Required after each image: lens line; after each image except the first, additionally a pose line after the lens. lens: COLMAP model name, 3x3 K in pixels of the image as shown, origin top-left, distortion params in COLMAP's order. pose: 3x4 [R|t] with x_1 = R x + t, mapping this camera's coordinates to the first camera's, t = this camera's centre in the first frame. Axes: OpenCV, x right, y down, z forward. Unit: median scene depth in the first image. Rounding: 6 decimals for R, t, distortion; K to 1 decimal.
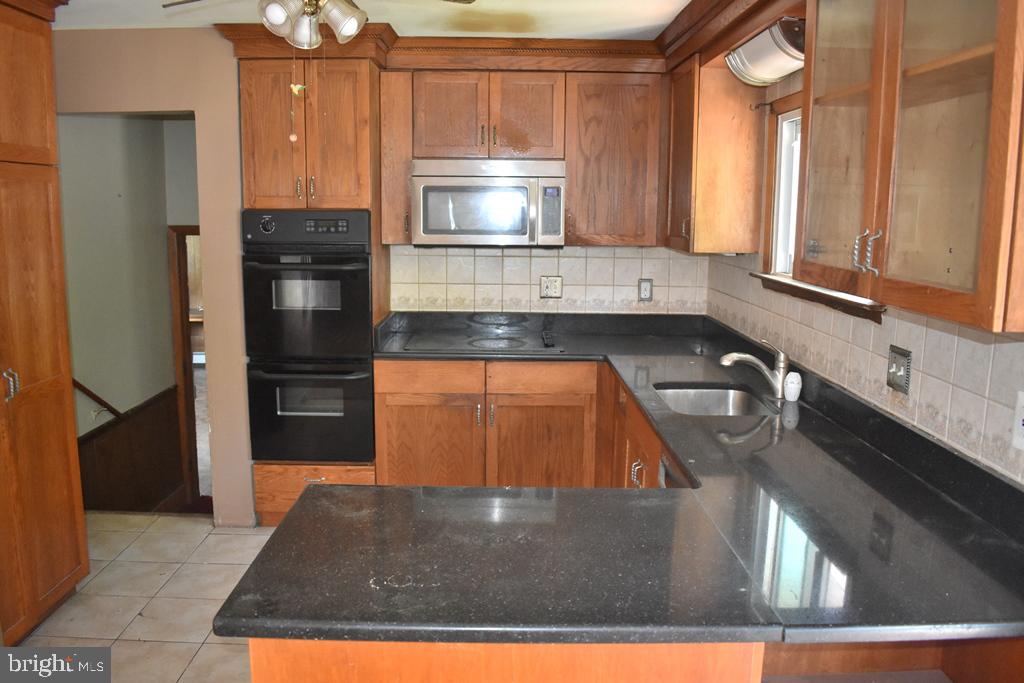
lens RADIAL K [[802.3, 0, 512.0], [0, 802.3, 341.5], [0, 0, 1]] dist [-0.088399, 0.007423]
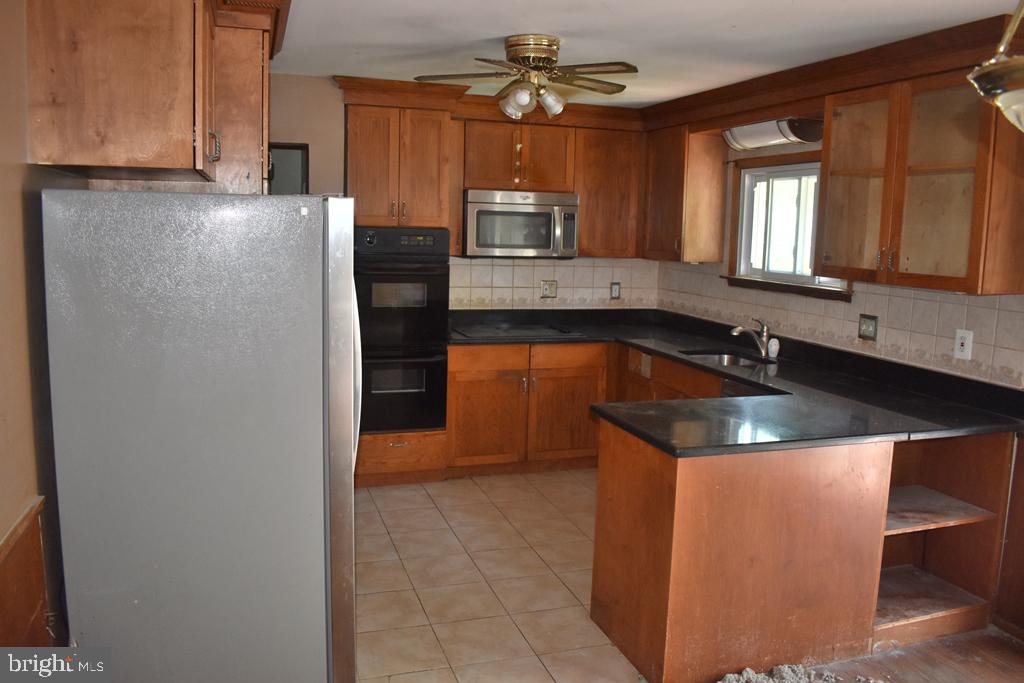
lens RADIAL K [[802.3, 0, 512.0], [0, 802.3, 341.5], [0, 0, 1]] dist [-0.088399, 0.007423]
pose [[0.953321, -0.028546, 0.300607, -0.452376], [0.034502, 0.999299, -0.014521, 0.037680], [-0.299982, 0.024215, 0.953638, -0.243120]]
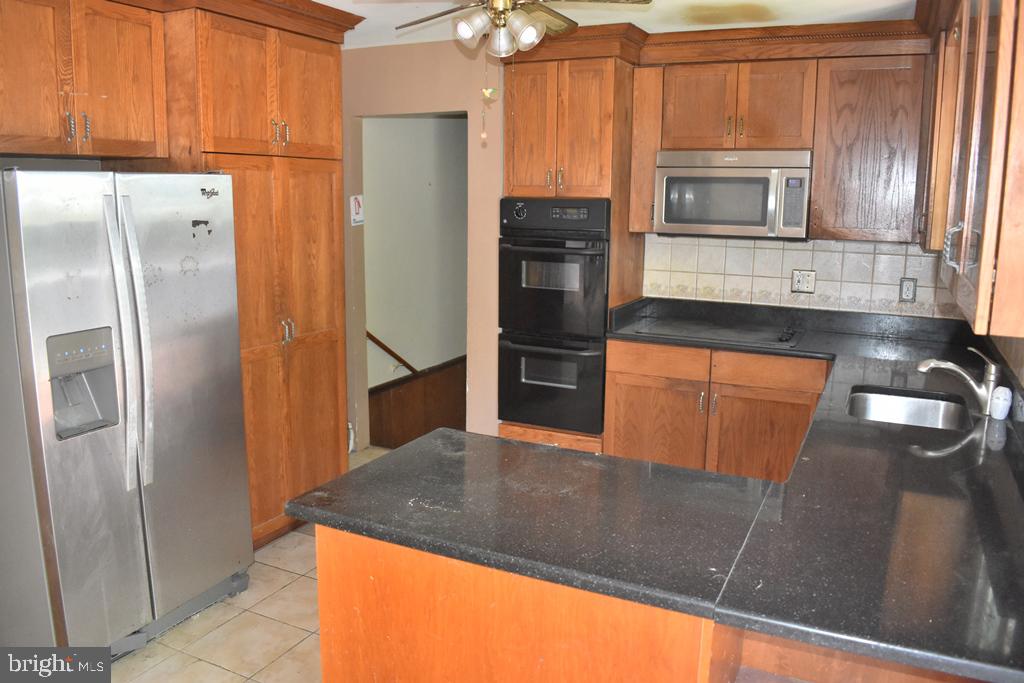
lens RADIAL K [[802.3, 0, 512.0], [0, 802.3, 341.5], [0, 0, 1]] dist [-0.088399, 0.007423]
pose [[0.893475, 0.081694, -0.441620, 0.184574], [-0.076558, 0.996629, 0.029473, 0.003547], [0.442540, 0.007476, 0.896718, -0.014959]]
